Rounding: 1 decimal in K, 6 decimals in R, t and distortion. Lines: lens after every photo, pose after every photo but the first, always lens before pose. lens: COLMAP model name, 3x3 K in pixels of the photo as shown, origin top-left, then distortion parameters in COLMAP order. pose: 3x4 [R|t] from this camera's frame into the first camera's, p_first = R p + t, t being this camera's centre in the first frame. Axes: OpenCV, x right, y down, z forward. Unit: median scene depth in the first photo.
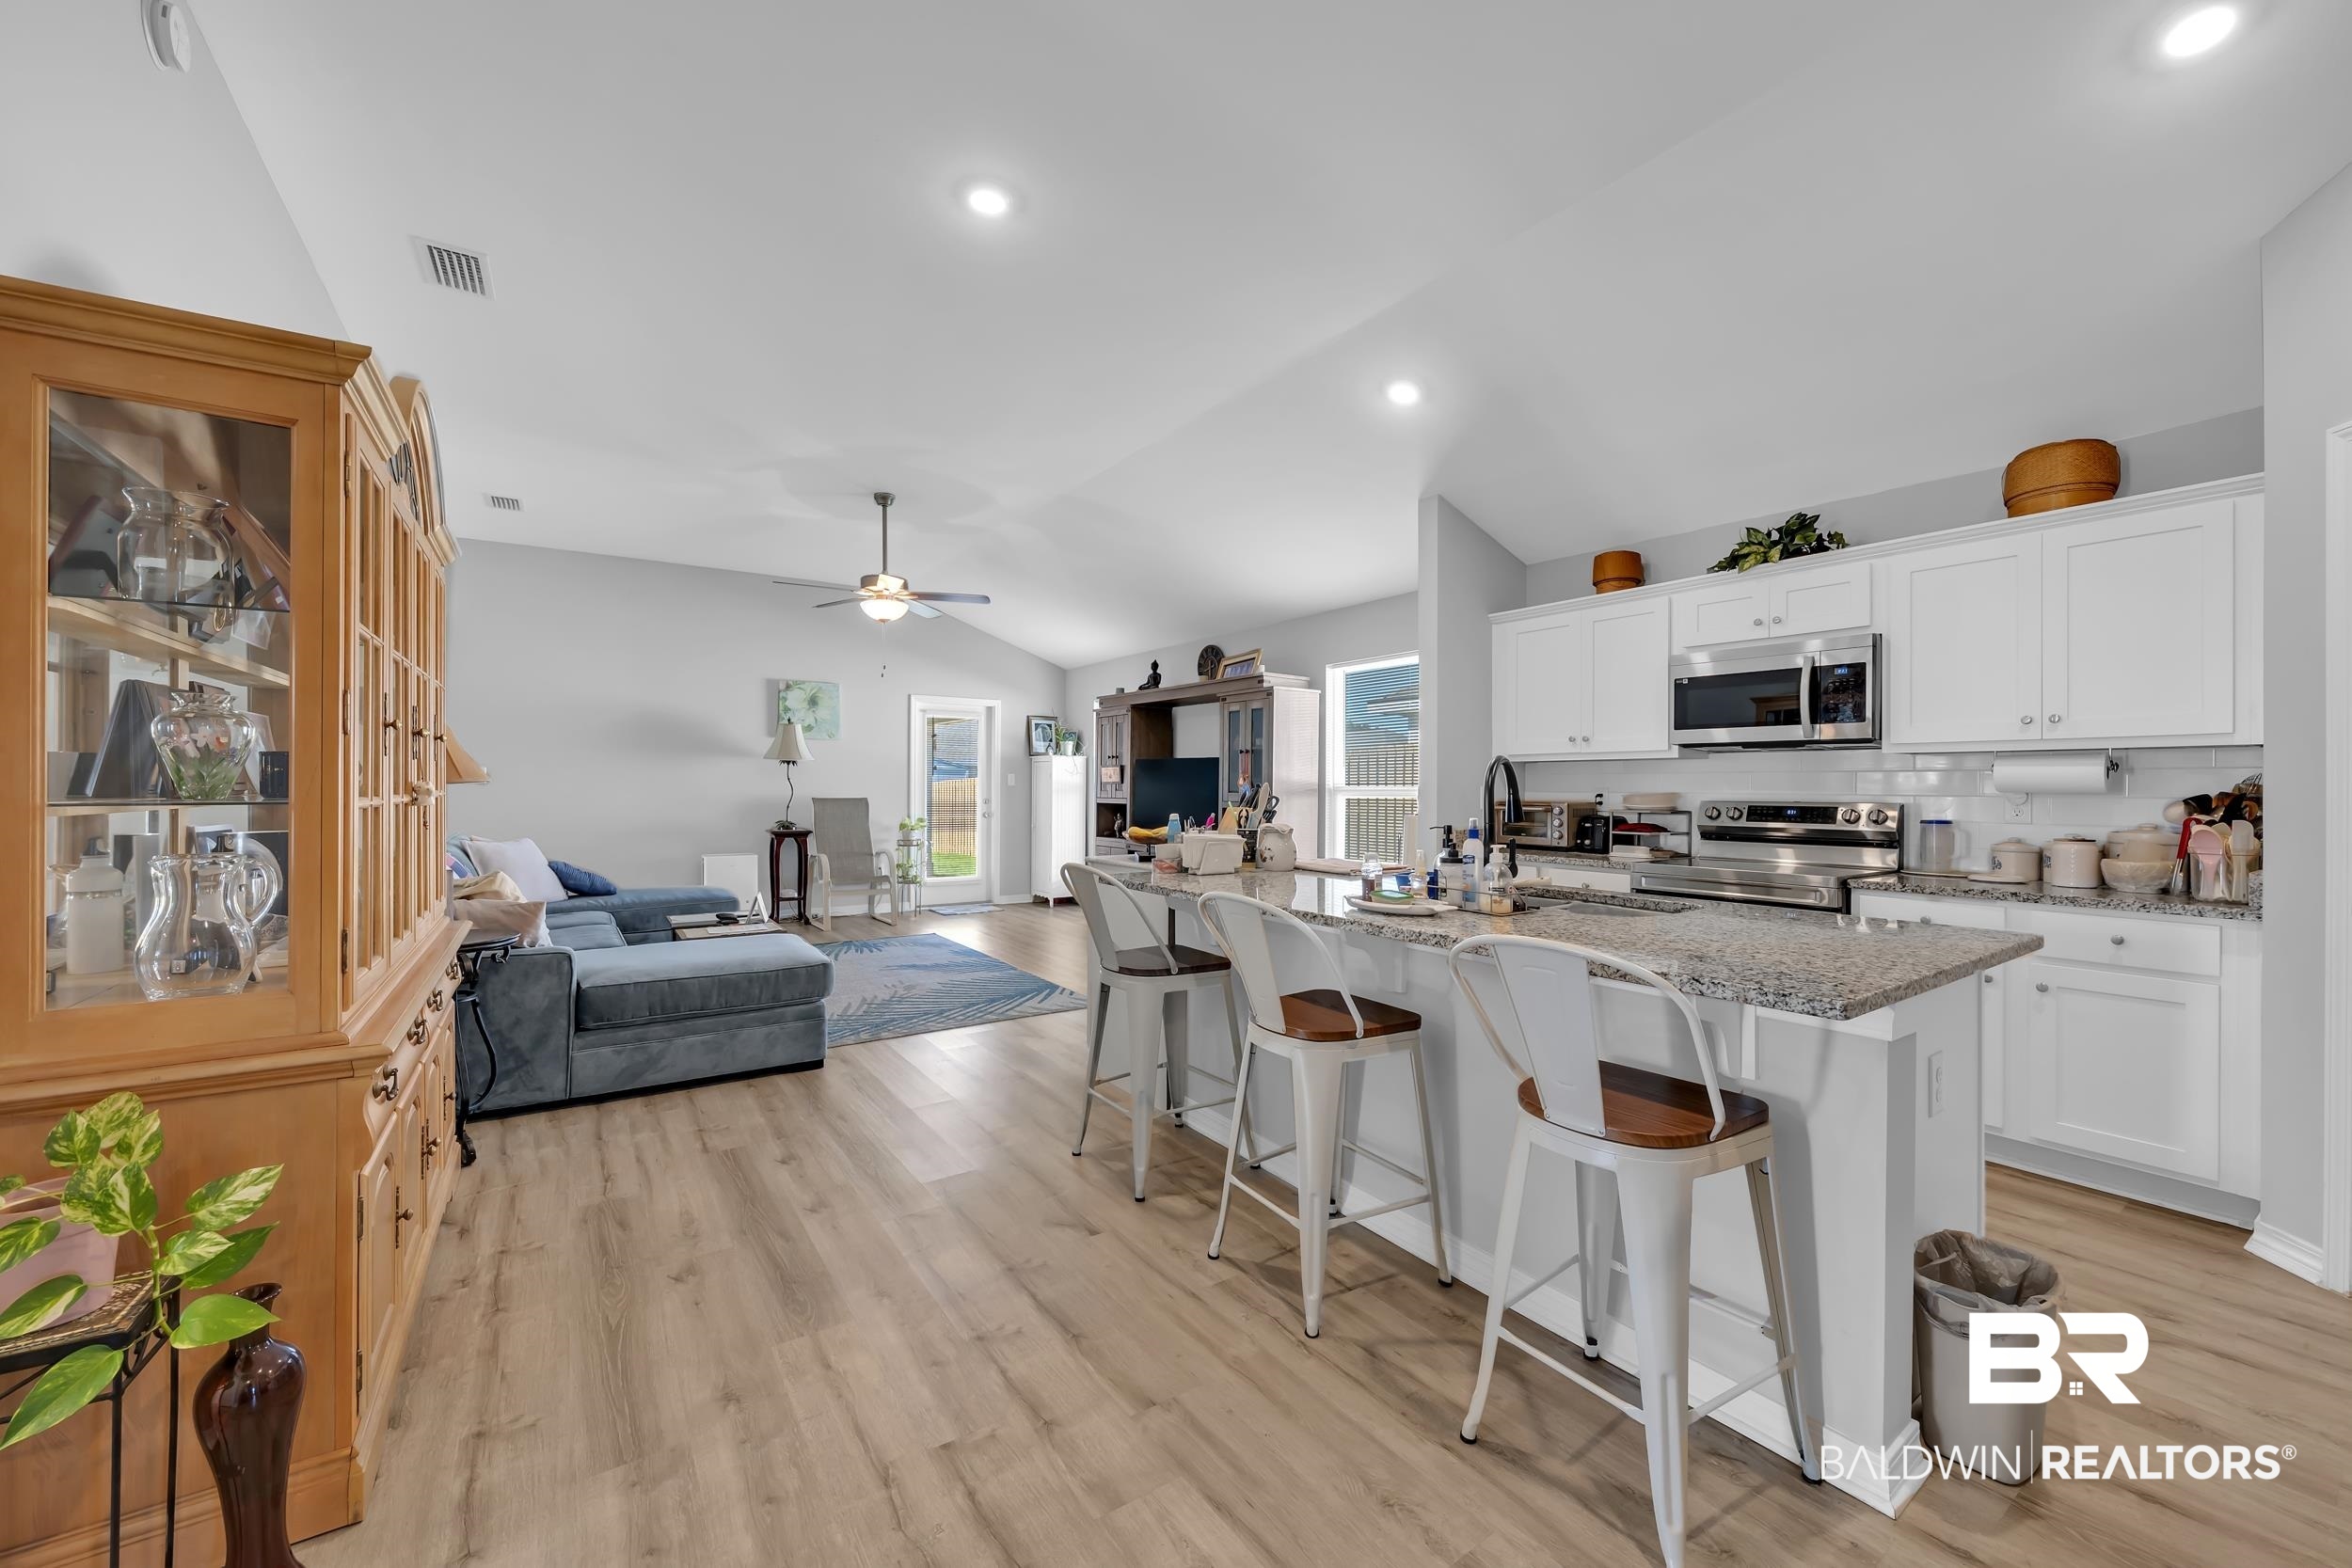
lens RADIAL K [[893.6, 0, 1186.0], [0, 893.6, 781.1], [0, 0, 1]] dist [-0.000511, -0.000044]
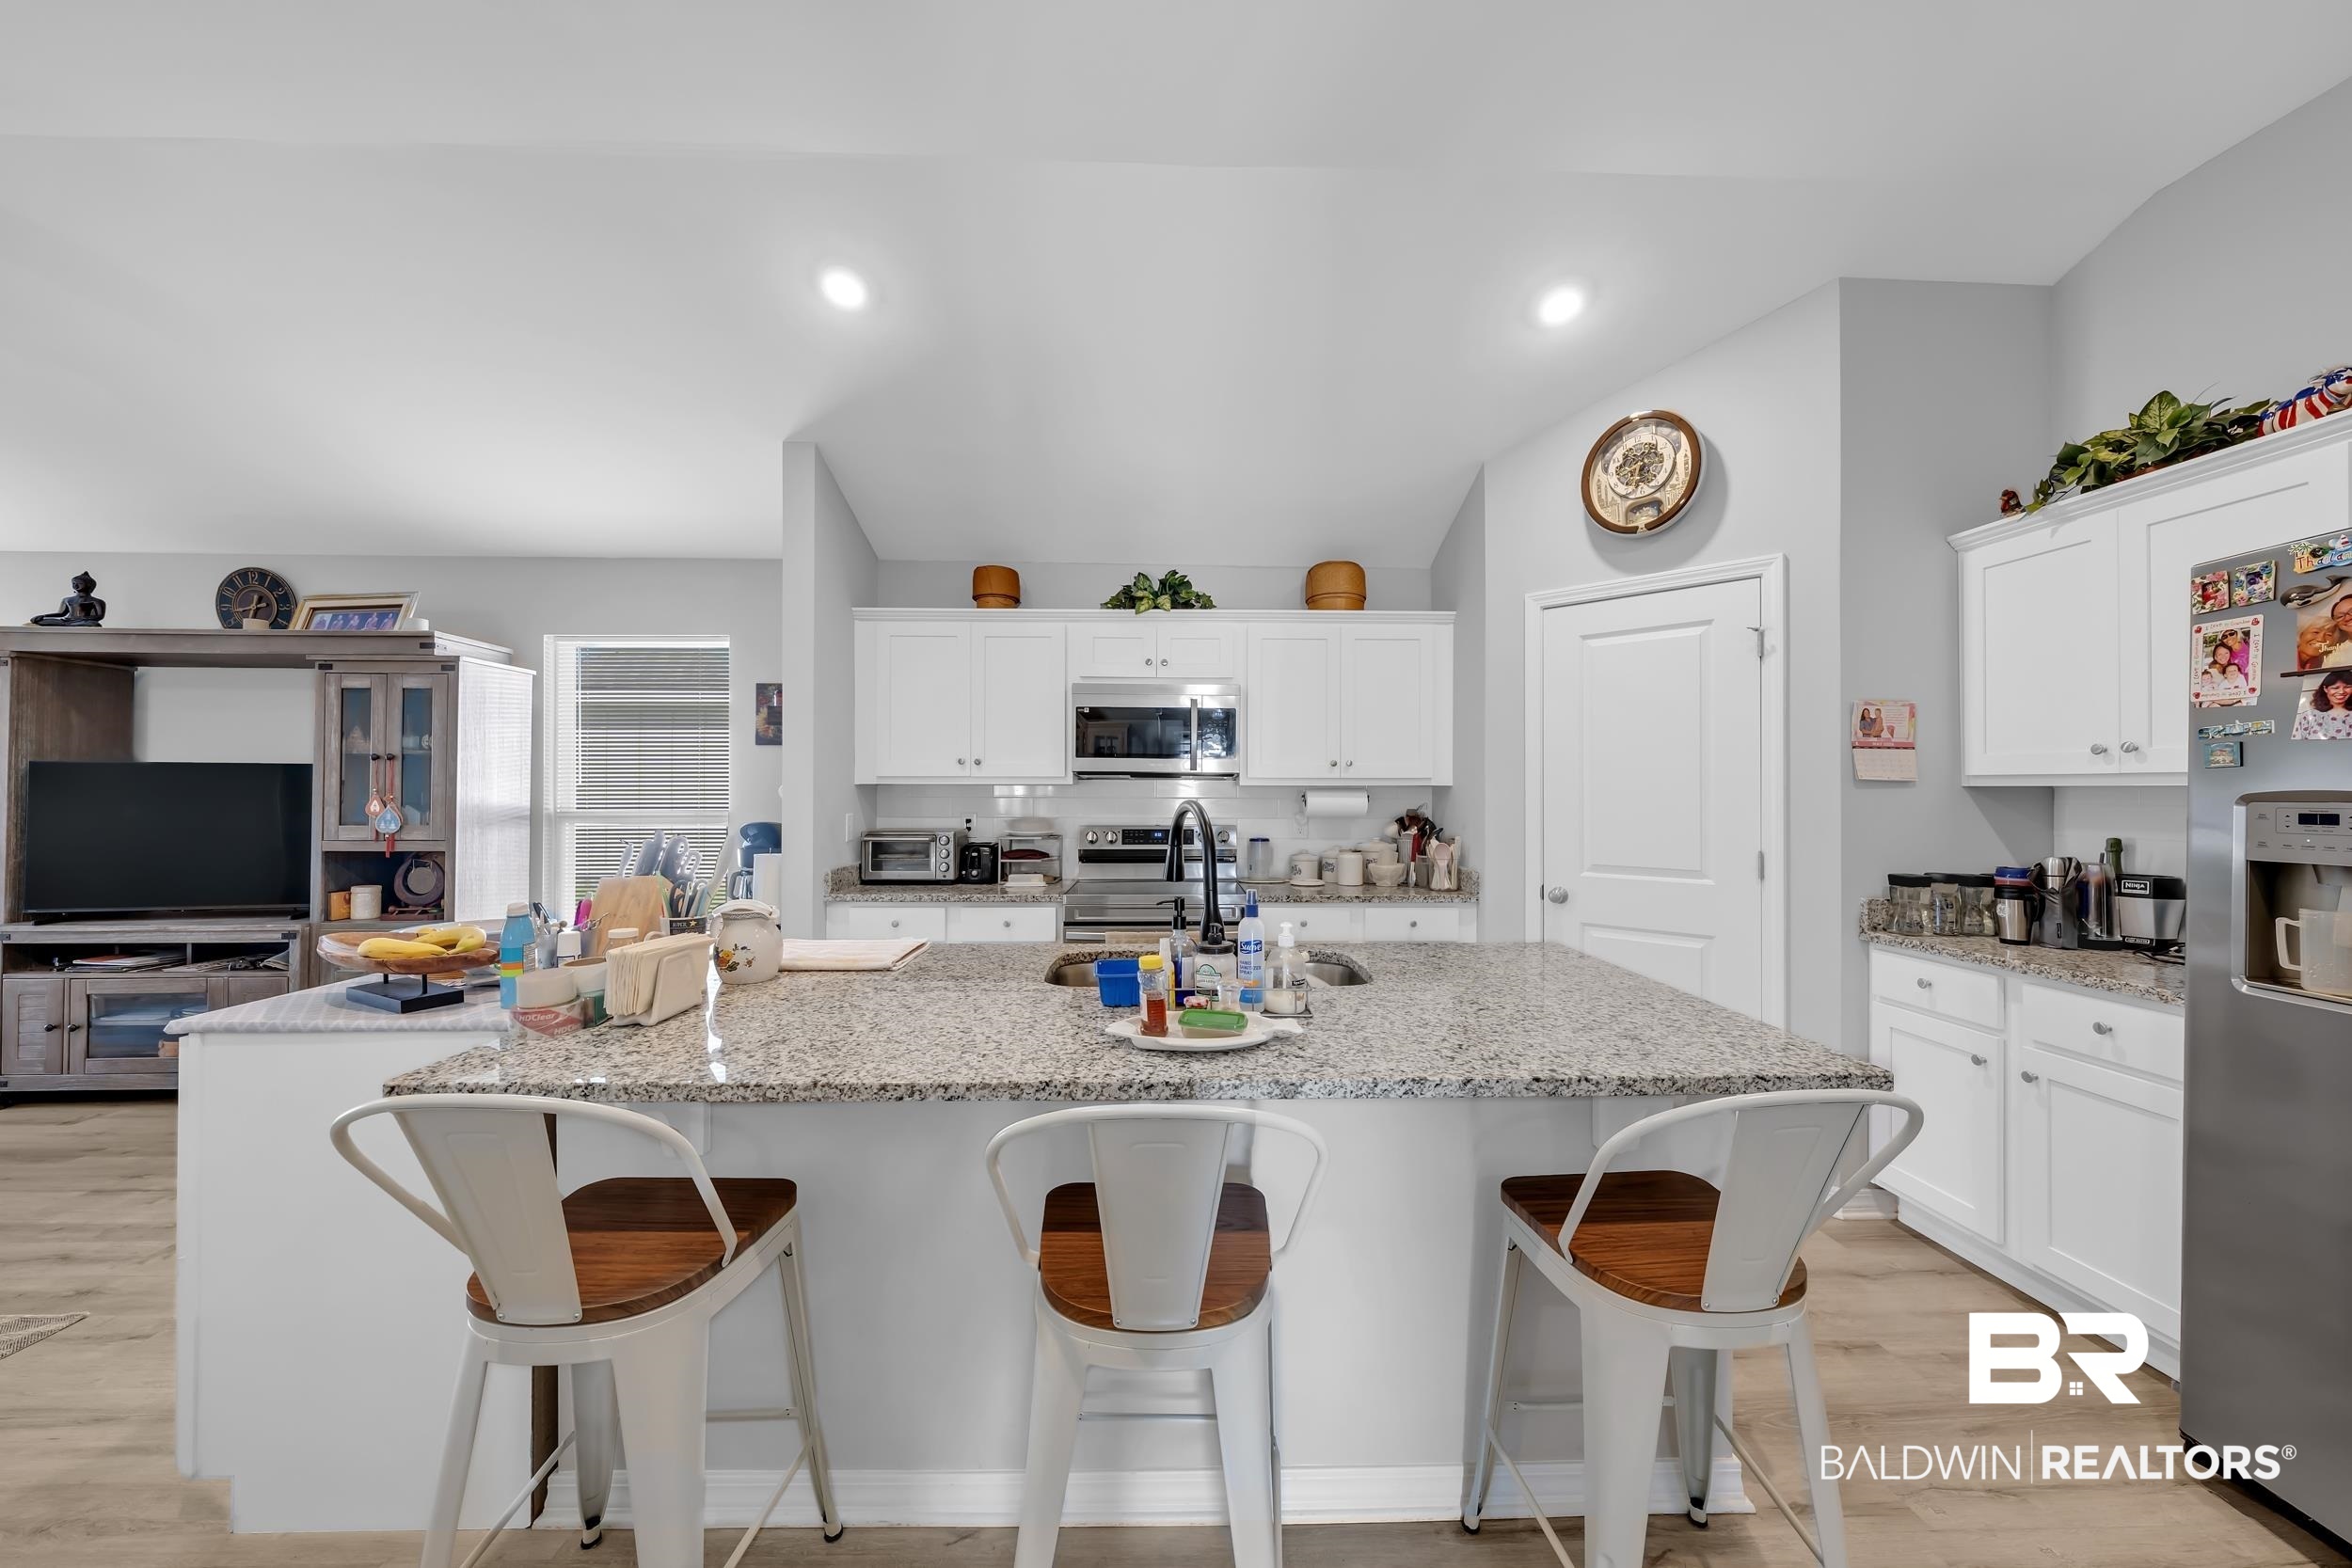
lens RADIAL K [[822.3, 0, 1181.7], [0, 822.3, 788.7], [0, 0, 1]] dist [-0.000944, -0.000035]
pose [[0.549745, 0.000574, 0.835332, -0.098520], [-0.004396, 0.999988, 0.002206, -0.014729], [-0.835321, -0.004885, 0.549741, 0.234351]]
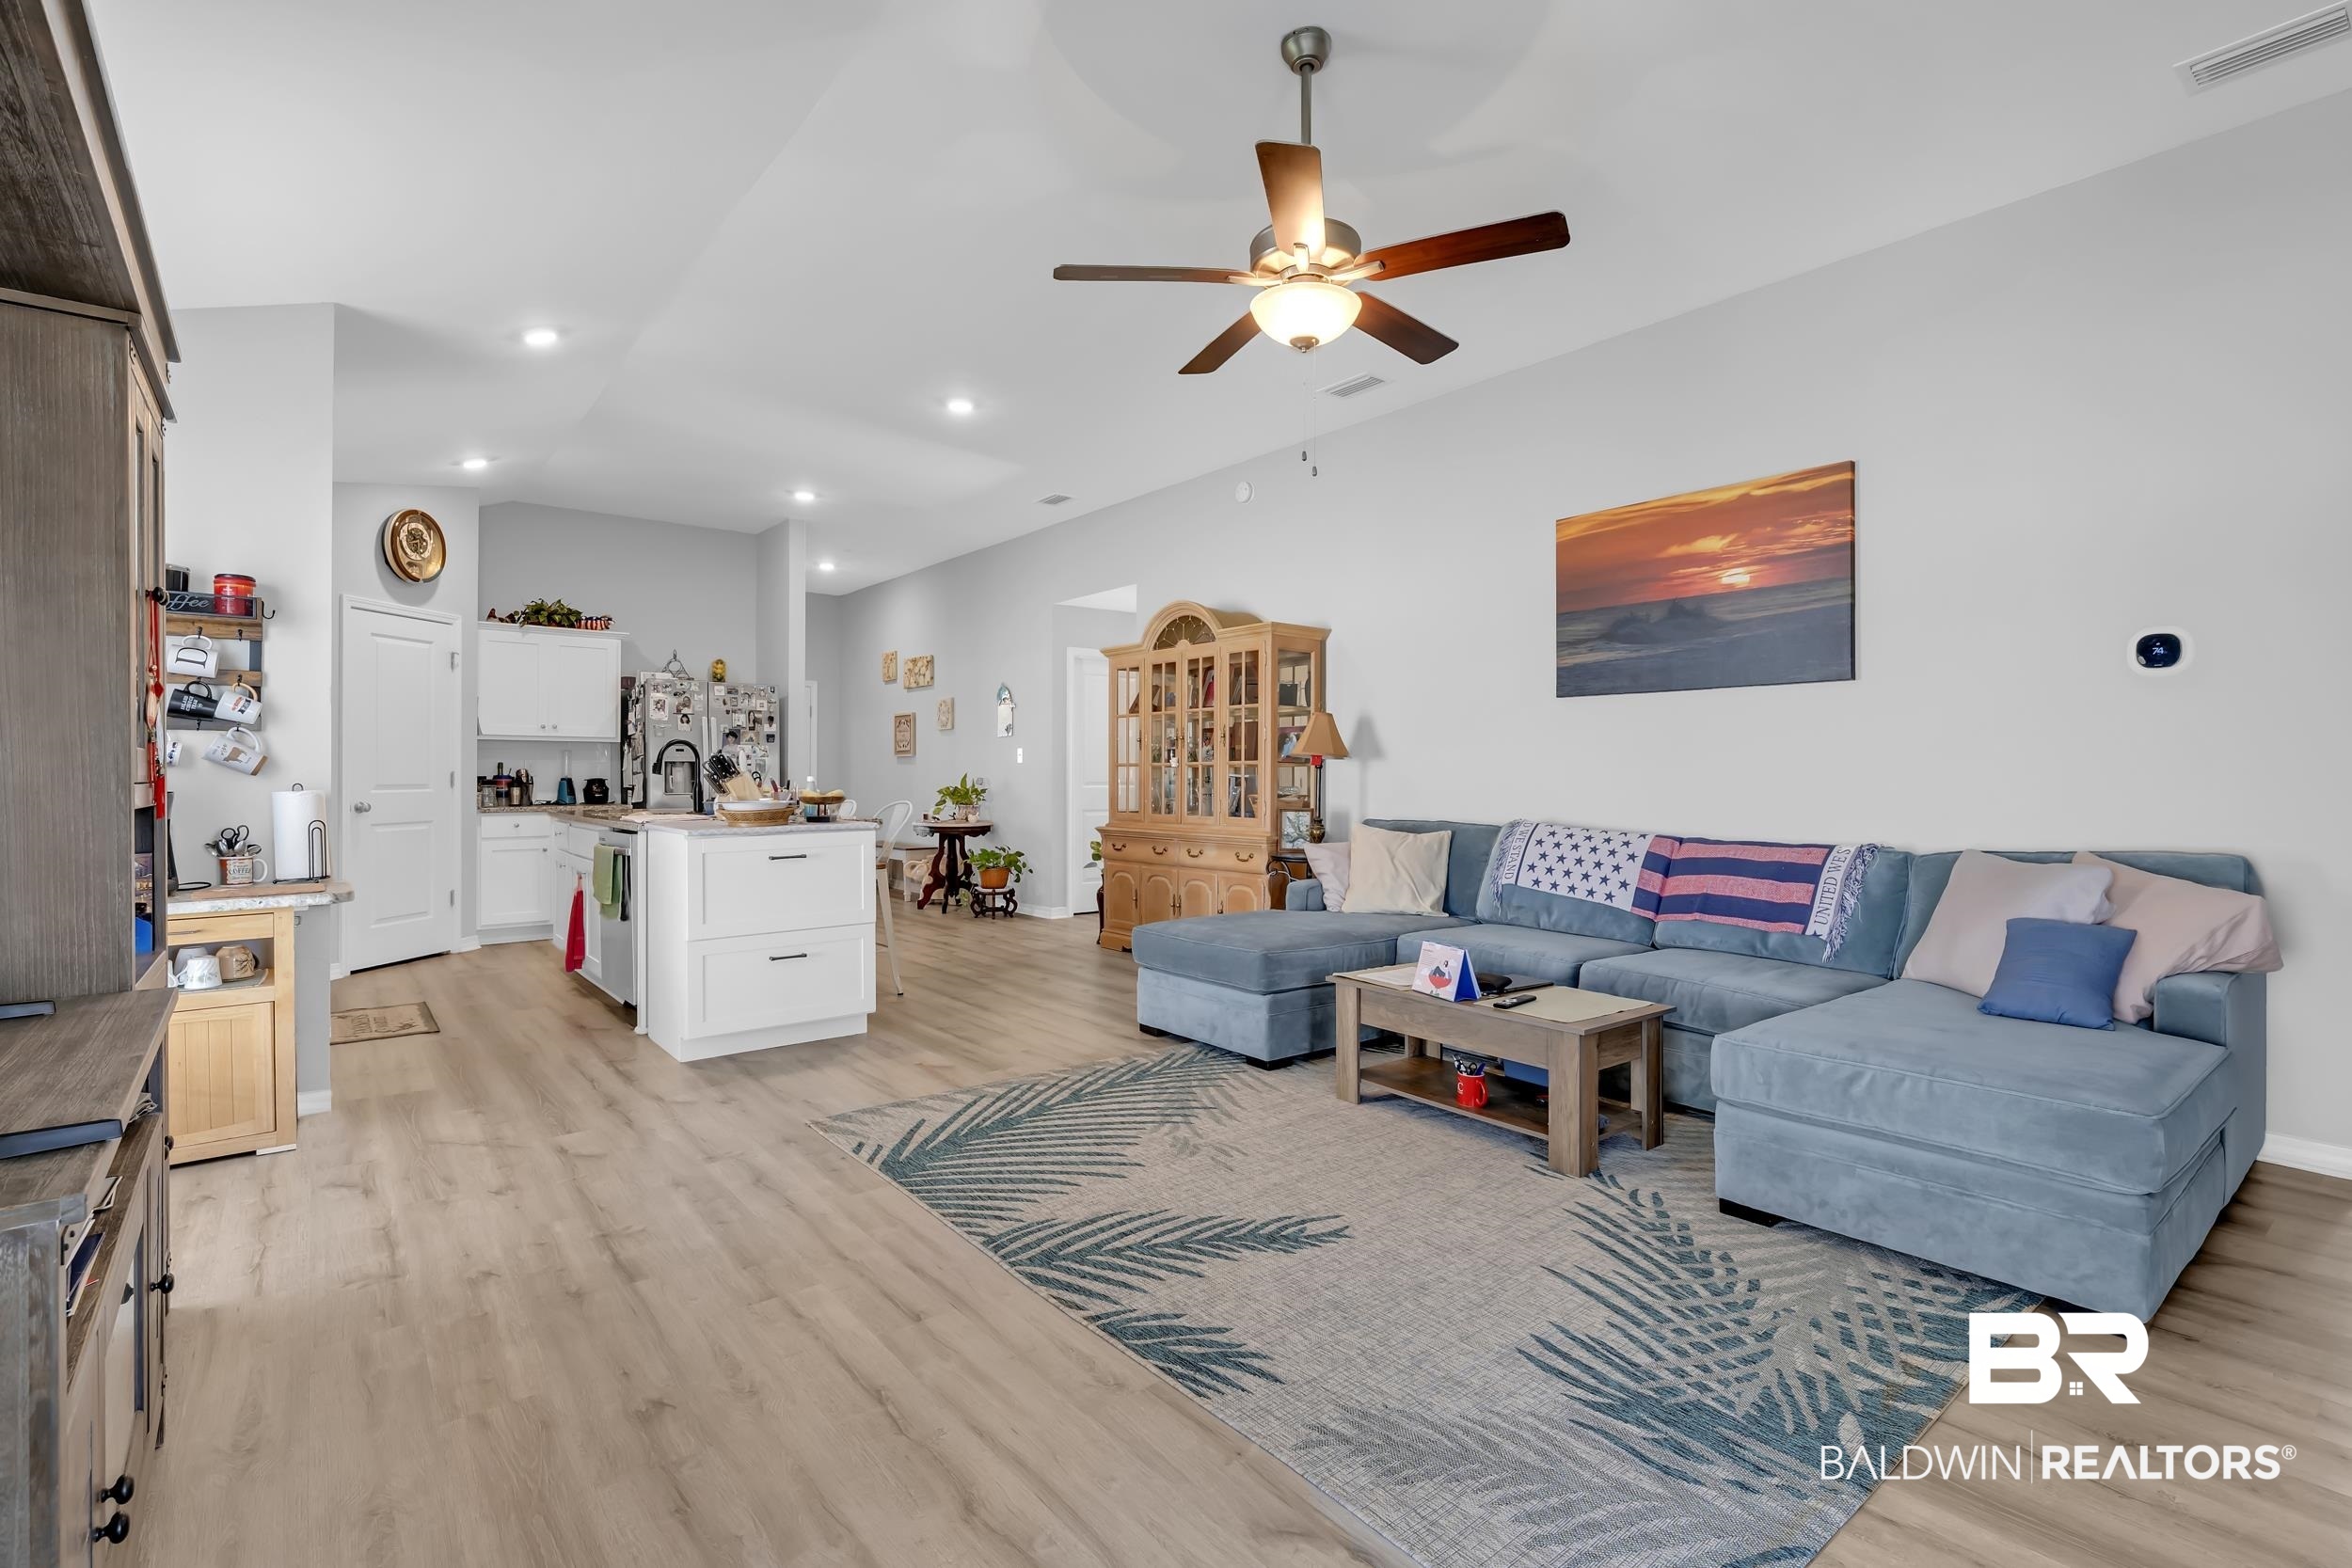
lens RADIAL K [[1084.0, 0, 1197.1], [0, 1084.0, 771.7], [0, 0, 1]] dist [0.001911, 0.000159]
pose [[-0.997138, -0.004425, -0.075470, -0.216991], [-0.004089, 0.999981, -0.004615, 0.019094], [0.075489, -0.004293, -0.997137, 1.302327]]
